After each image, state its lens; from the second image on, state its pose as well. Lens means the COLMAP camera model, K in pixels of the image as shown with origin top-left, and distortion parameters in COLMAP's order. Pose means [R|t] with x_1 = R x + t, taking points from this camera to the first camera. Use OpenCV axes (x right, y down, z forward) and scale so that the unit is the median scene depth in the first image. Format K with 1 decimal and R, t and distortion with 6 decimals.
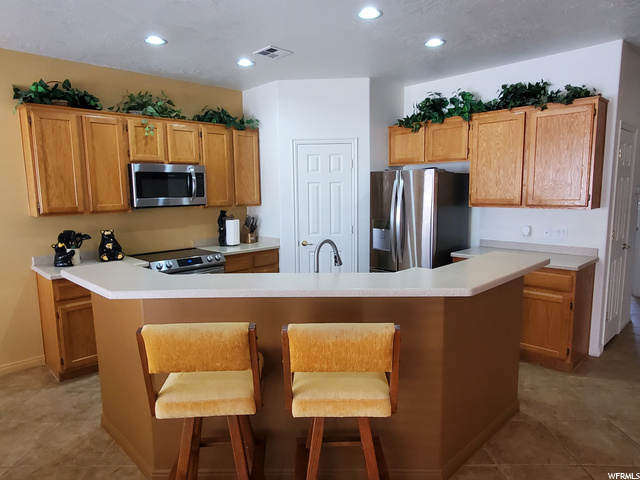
lens RADIAL K [[415.2, 0, 314.1], [0, 415.2, 240.2], [0, 0, 1]] dist [0.007729, 0.003354]
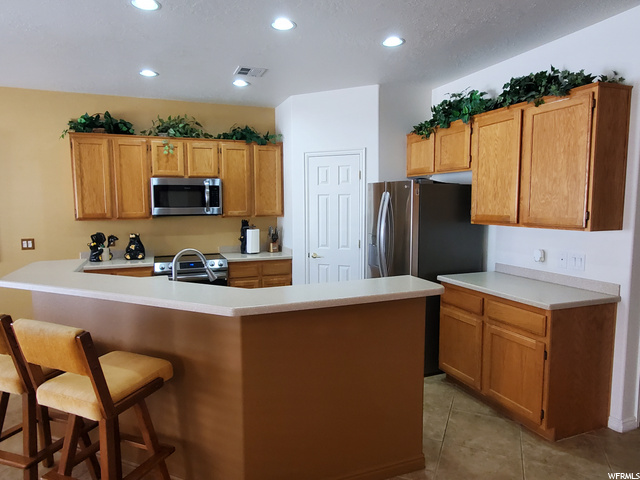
lens RADIAL K [[415.2, 0, 316.8], [0, 415.2, 239.3], [0, 0, 1]] dist [0.007729, 0.003354]
pose [[0.922001, 0.044798, -0.384587, 0.442905], [-0.056025, 0.998266, -0.018033, -0.016255], [0.383112, 0.038173, 0.922913, 0.100869]]
